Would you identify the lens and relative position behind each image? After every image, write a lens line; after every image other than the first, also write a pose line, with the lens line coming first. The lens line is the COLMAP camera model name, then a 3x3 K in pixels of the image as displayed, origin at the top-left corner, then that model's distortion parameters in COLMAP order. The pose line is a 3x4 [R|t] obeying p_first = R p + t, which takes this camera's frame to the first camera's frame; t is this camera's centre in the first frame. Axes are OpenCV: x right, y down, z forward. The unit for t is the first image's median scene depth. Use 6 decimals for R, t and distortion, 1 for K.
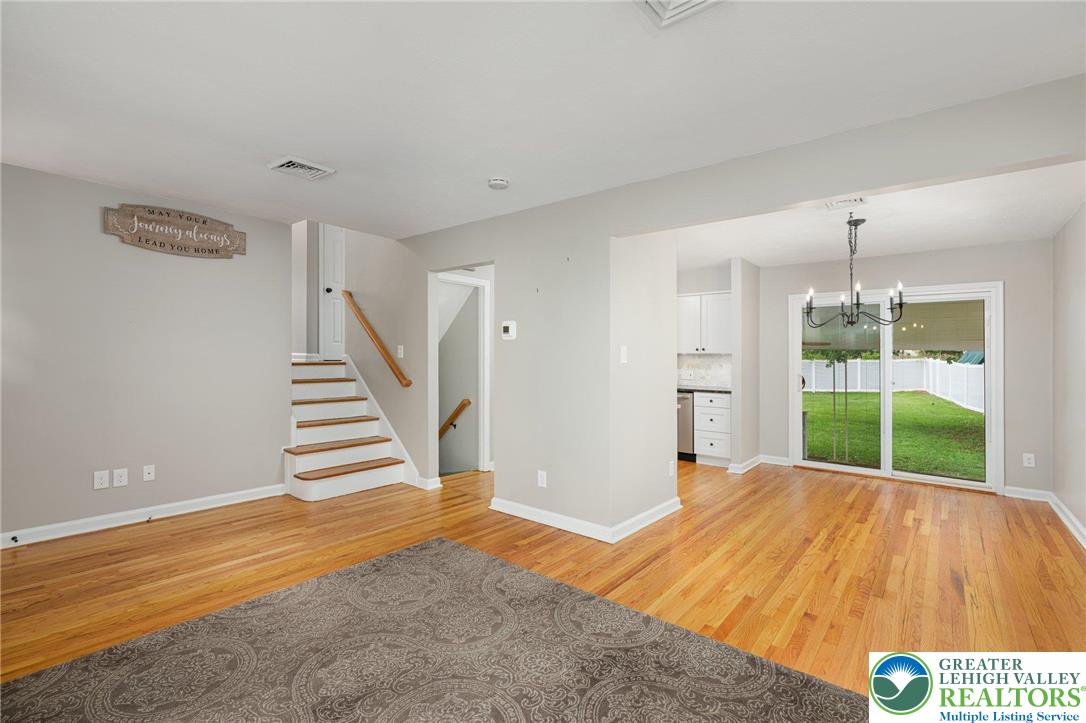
lens RADIAL K [[494.1, 0, 538.7], [0, 494.1, 350.4], [0, 0, 1]] dist [-0.003402, 0.000886]
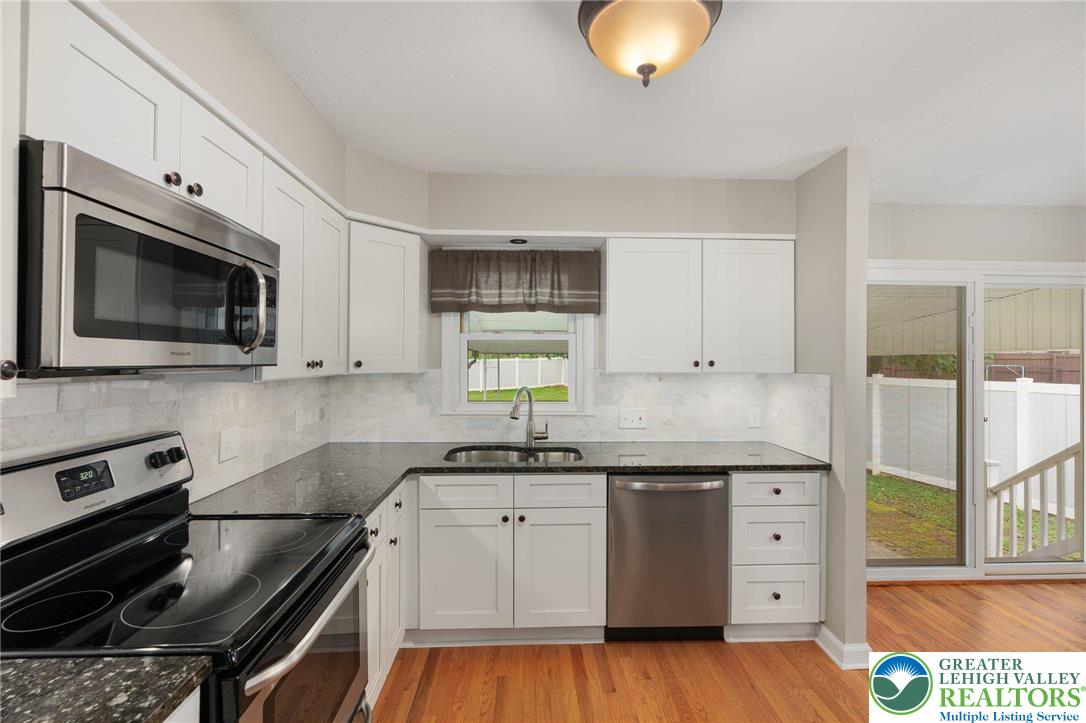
lens RADIAL K [[488.2, 0, 542.3], [0, 488.2, 357.7], [0, 0, 1]] dist [-0.002261, 0.000559]
pose [[0.740630, -0.009301, 0.671849, -0.106871], [-0.006138, 0.999769, 0.020608, -0.025315], [-0.671885, -0.019387, 0.740401, 1.328987]]
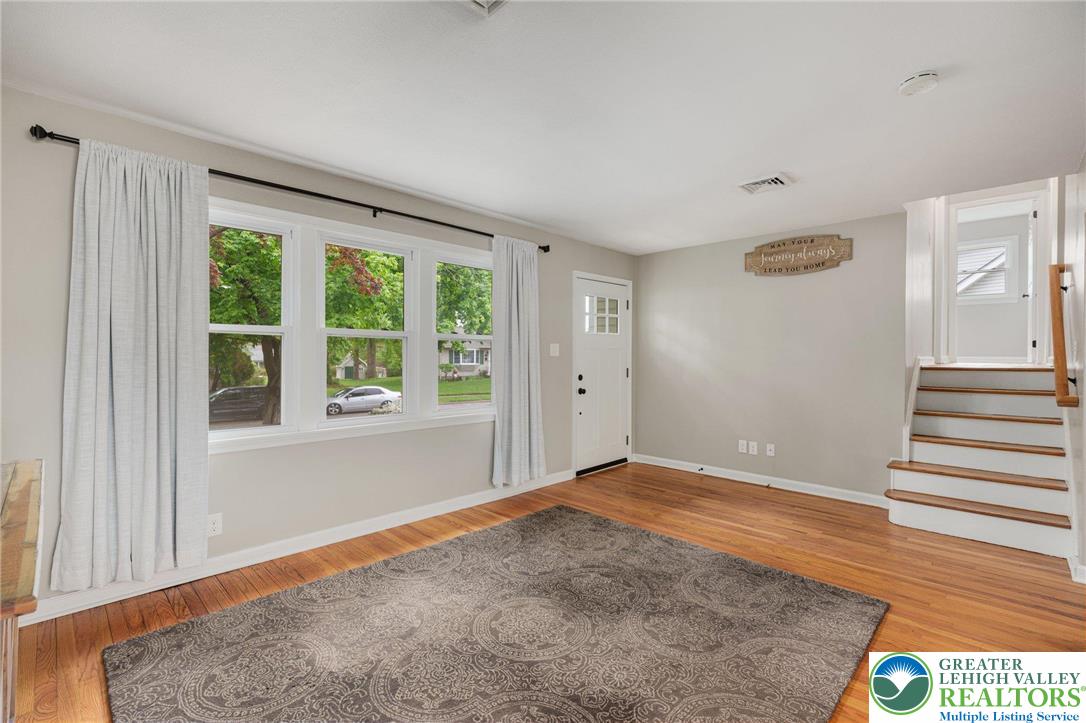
lens RADIAL K [[483.0, 0, 540.4], [0, 483.0, 367.2], [0, 0, 1]] dist [-0.004389, -0.000069]
pose [[-0.088064, 0.009577, -0.996069, 0.519079], [0.009275, 0.999918, 0.008794, 0.015120], [0.996072, -0.008464, -0.088146, 0.513743]]
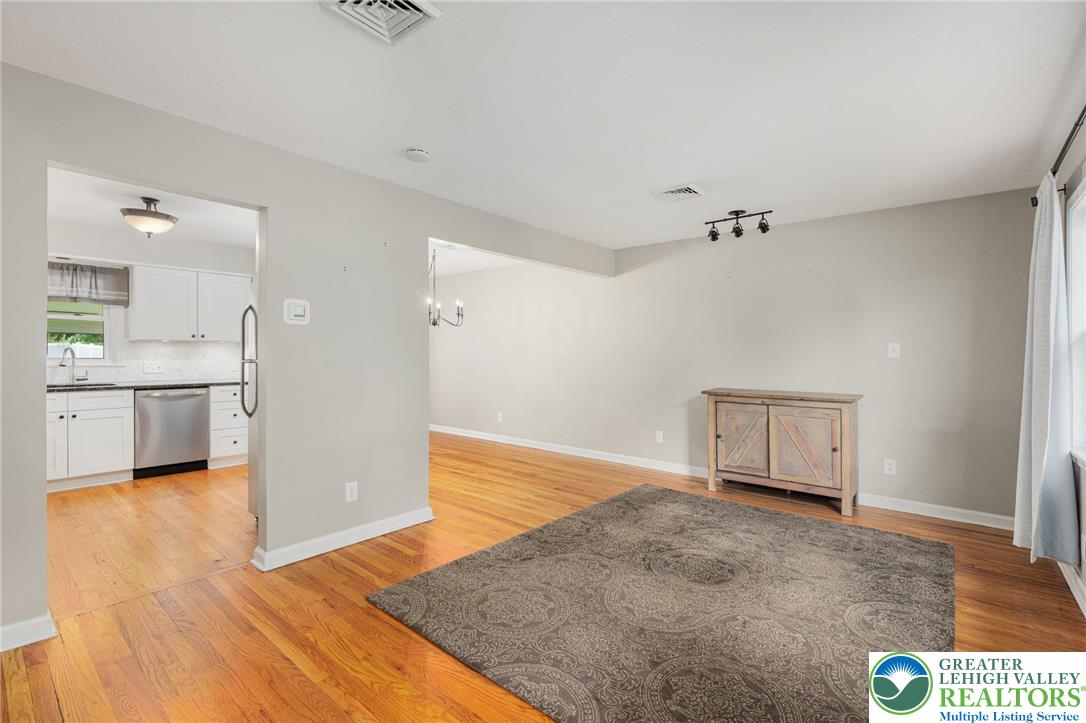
lens RADIAL K [[488.2, 0, 542.3], [0, 488.2, 357.7], [0, 0, 1]] dist [-0.002261, 0.000559]
pose [[0.010004, -0.022303, 0.999701, -0.845018], [-0.025079, 0.999431, 0.022548, 0.002780], [-0.999635, -0.025297, 0.009439, 0.693367]]
